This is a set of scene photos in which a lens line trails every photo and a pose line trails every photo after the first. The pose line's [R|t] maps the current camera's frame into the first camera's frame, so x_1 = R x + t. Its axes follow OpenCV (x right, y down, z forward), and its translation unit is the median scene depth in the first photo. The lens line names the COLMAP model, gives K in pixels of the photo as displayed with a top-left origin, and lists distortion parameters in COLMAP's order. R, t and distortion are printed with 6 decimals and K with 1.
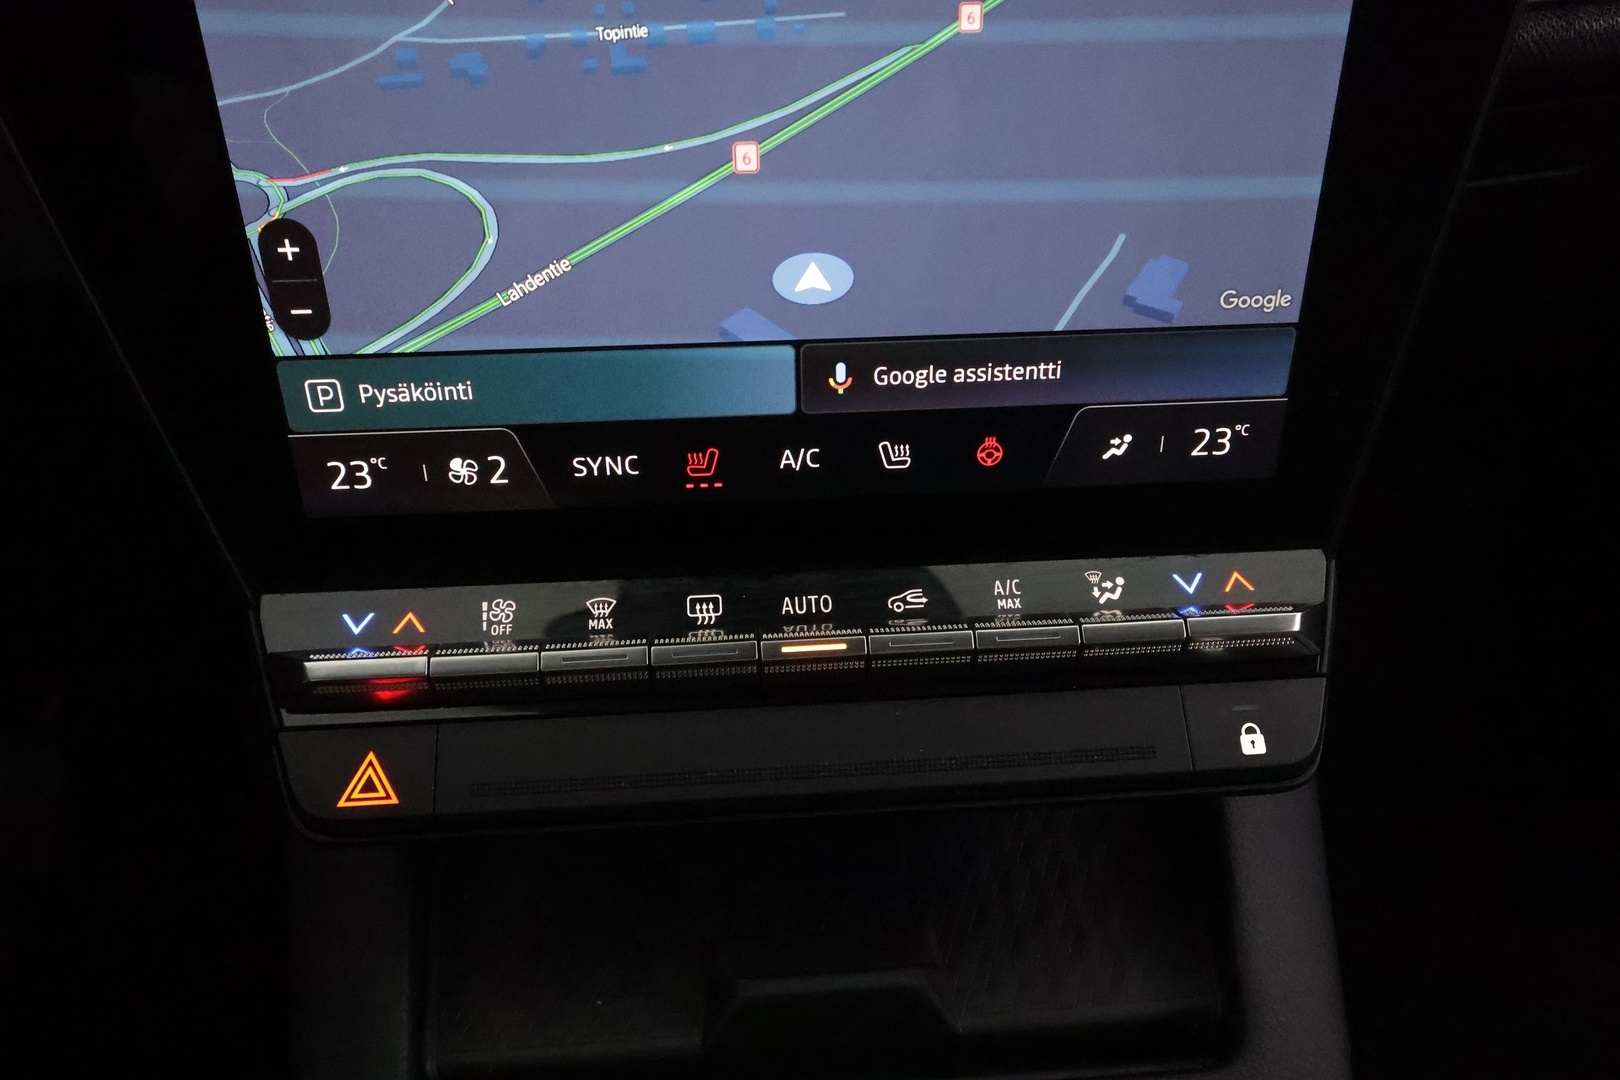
lens RADIAL K [[1296.4, 0, 807.8], [0, 1296.4, 538.4], [0, 0, 1]] dist [0.008535, 0.000159]
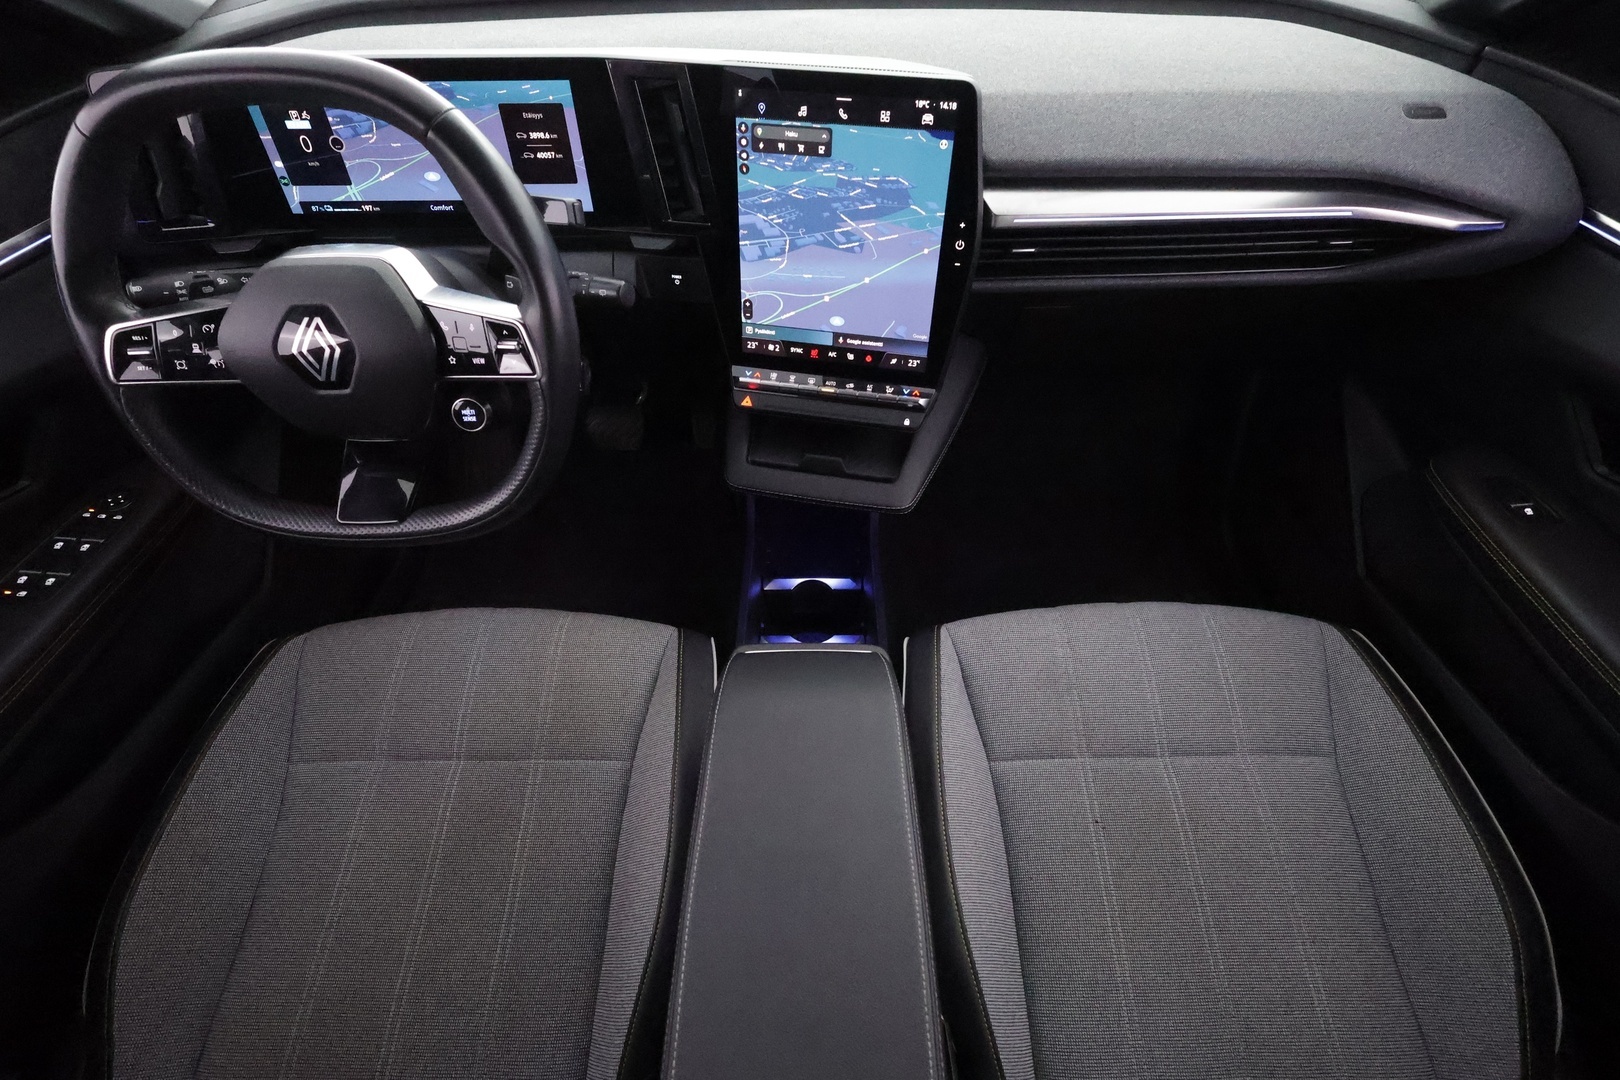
lens RADIAL K [[756.5, 0, 811.7], [0, 756.5, 537.3], [0, 0, 1]] dist [-0.001244, -0.000013]
pose [[0.962865, 0.194885, -0.186846, 0.642215], [-0.158303, 0.968141, 0.194019, 0.076677], [0.218705, -0.157236, 0.963040, -2.131916]]
